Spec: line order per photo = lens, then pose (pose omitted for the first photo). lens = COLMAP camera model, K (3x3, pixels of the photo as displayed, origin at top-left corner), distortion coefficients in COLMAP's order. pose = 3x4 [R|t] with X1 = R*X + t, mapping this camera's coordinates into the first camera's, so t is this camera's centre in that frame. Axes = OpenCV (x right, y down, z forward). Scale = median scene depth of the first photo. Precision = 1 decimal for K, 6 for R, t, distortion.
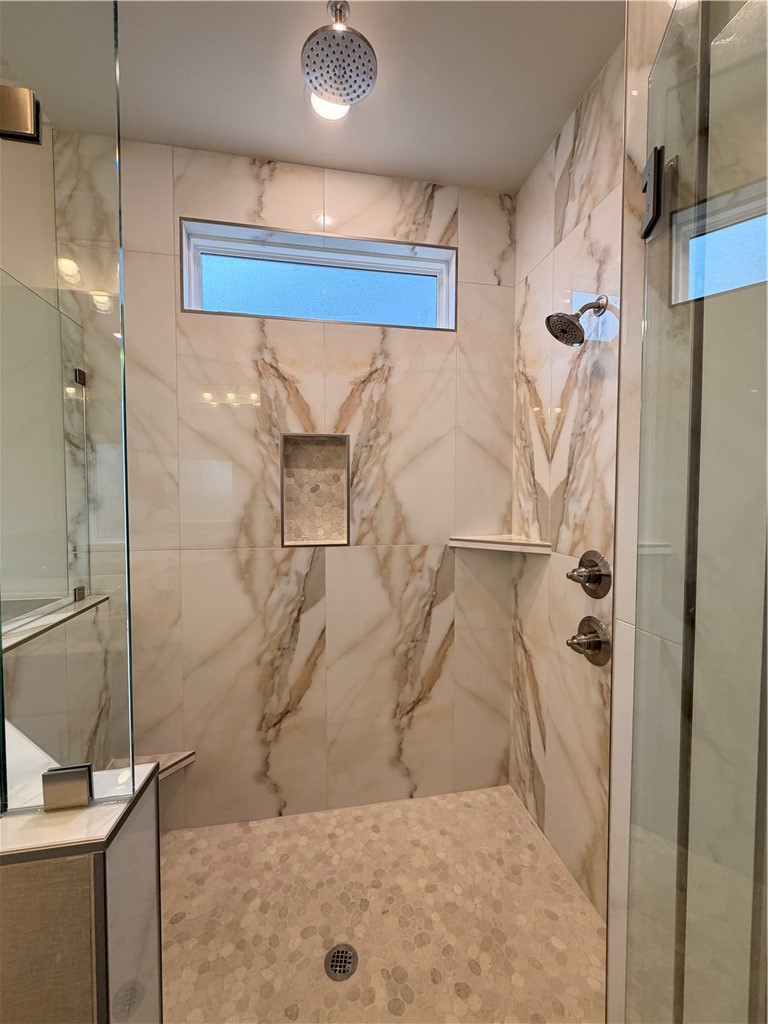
lens RADIAL K [[406.5, 0, 384.8], [0, 406.5, 510.2], [0, 0, 1]] dist [-0.000472, 0.000382]
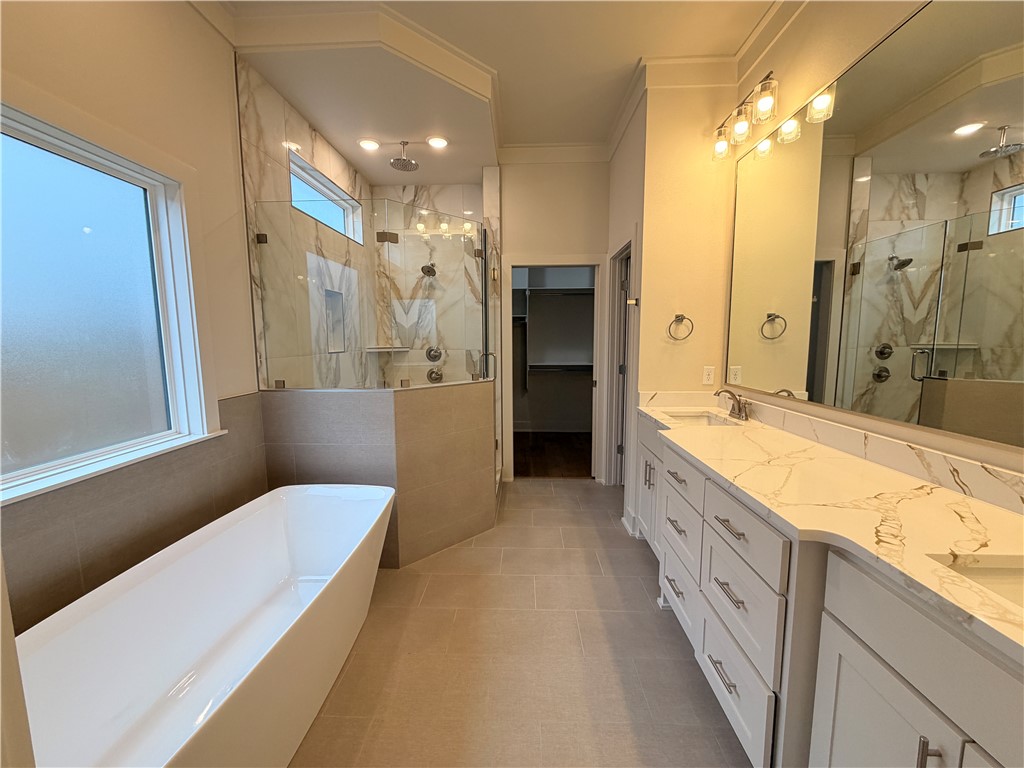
lens RADIAL K [[405.8, 0, 512.0], [0, 405.8, 384.0], [0, 0, 1]] dist [-0.013133, 0.000272]
pose [[0.211668, -0.109775, 0.971157, -1.998045], [0.039353, 0.993824, 0.103760, 0.078179], [-0.976549, 0.016255, 0.214680, -0.182870]]
